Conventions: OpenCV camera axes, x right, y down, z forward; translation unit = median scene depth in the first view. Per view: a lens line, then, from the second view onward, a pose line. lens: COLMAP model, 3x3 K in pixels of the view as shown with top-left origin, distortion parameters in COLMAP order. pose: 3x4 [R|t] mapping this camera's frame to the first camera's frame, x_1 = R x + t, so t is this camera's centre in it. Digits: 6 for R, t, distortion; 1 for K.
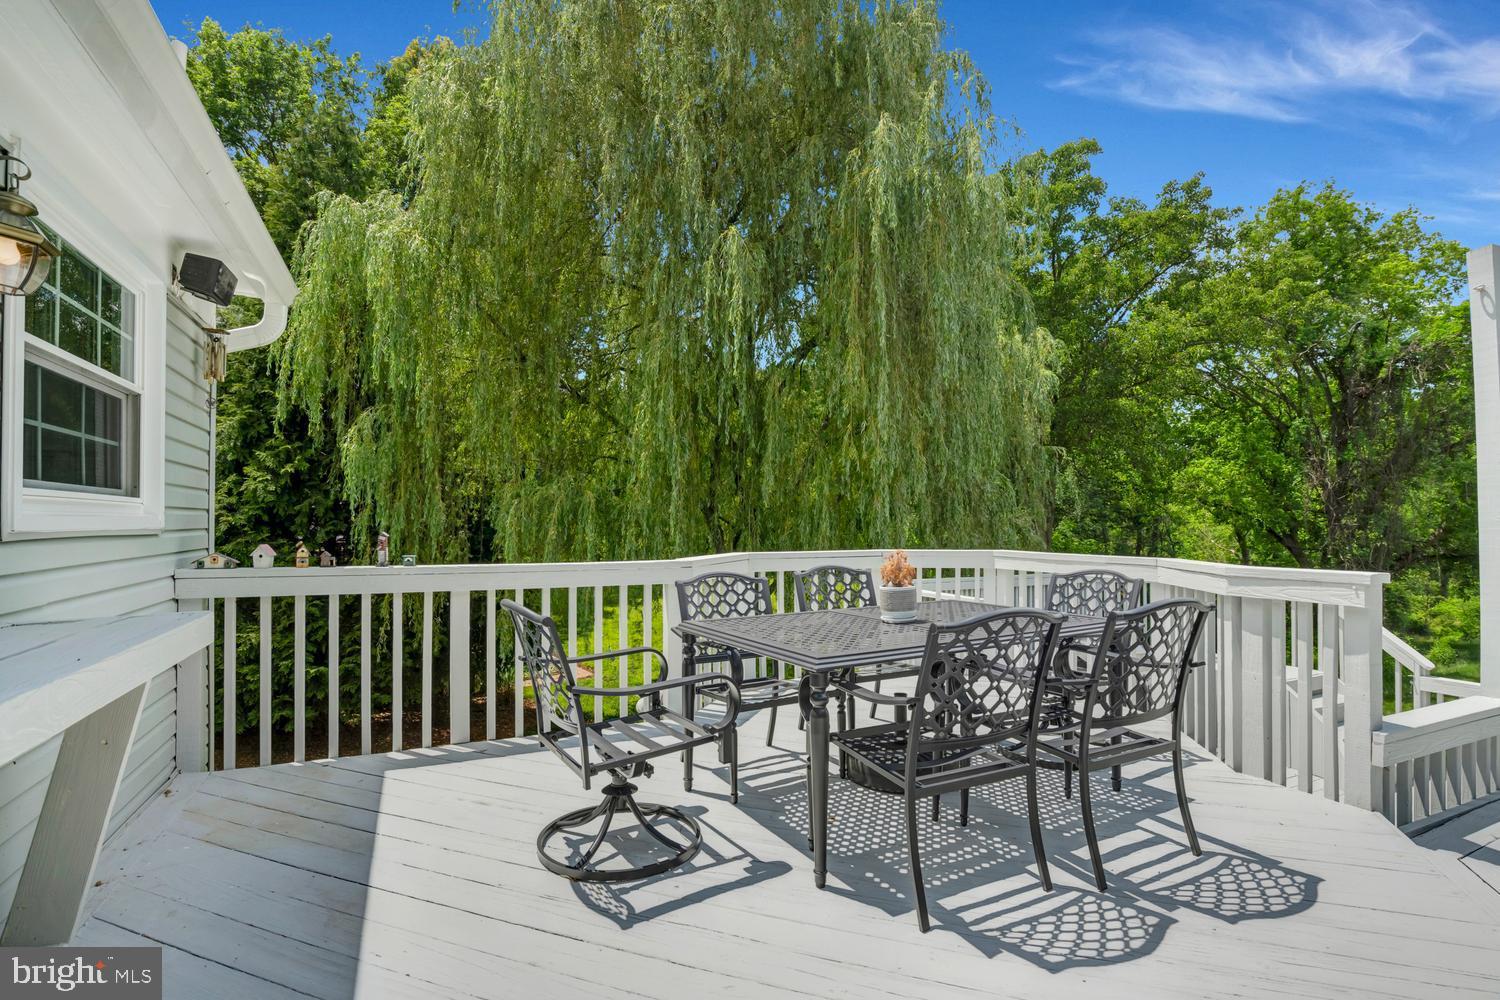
lens RADIAL K [[696.9, 0, 731.1], [0, 696.9, 520.5], [0, 0, 1]] dist [-0.058245, 0.023728]
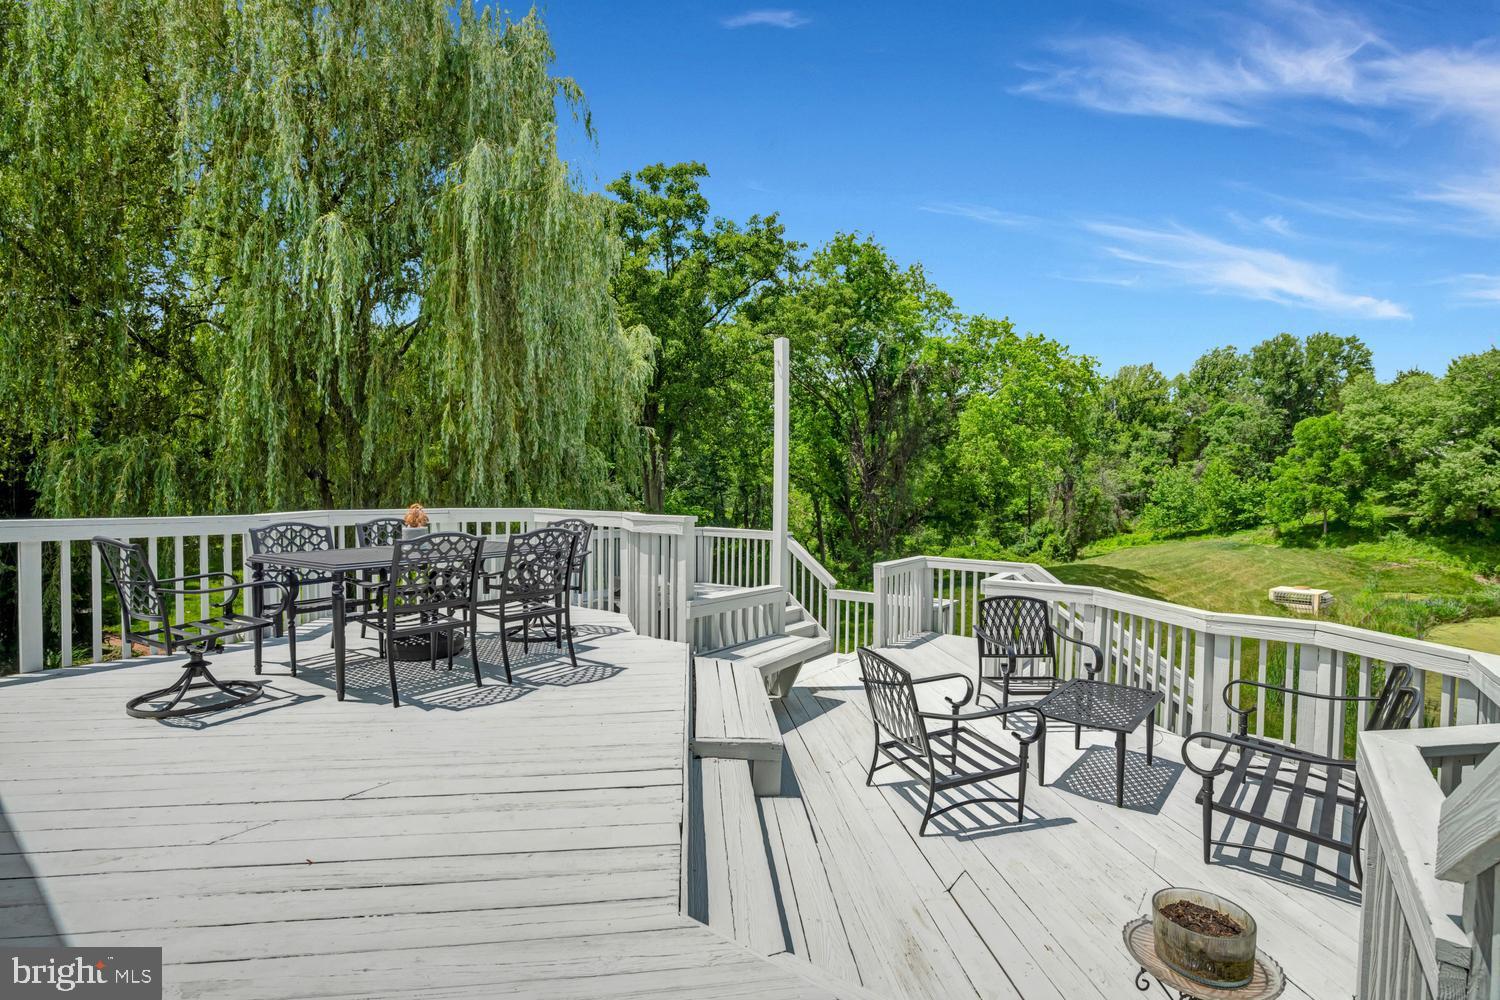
lens RADIAL K [[697.8, 0, 743.2], [0, 697.8, 509.9], [0, 0, 1]] dist [-0.056704, 0.023387]
pose [[0.877148, -0.005218, 0.480191, 0.041390], [-0.010318, 0.999505, 0.029709, 0.000167], [-0.480108, -0.031013, 0.876661, -0.201822]]
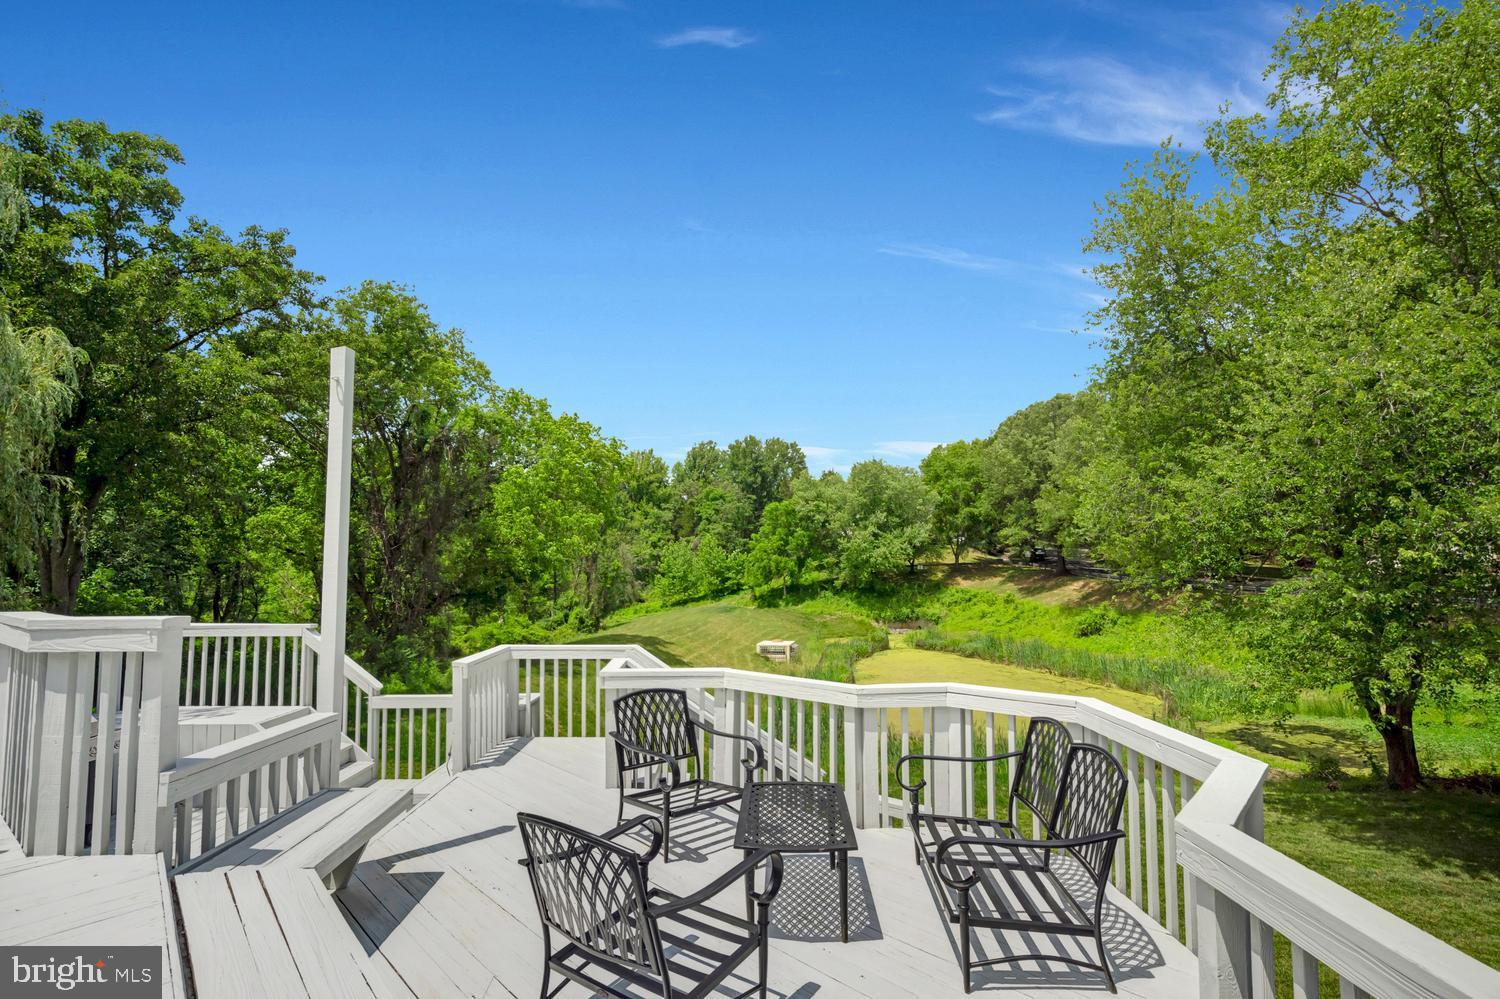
lens RADIAL K [[697.8, 0, 743.2], [0, 697.8, 509.4], [0, 0, 1]] dist [-0.056704, 0.023387]
pose [[0.392717, 0.070434, 0.916958, 0.085695], [0.007866, 0.996769, -0.079933, 0.000642], [-0.919626, 0.038604, 0.390894, -0.061363]]
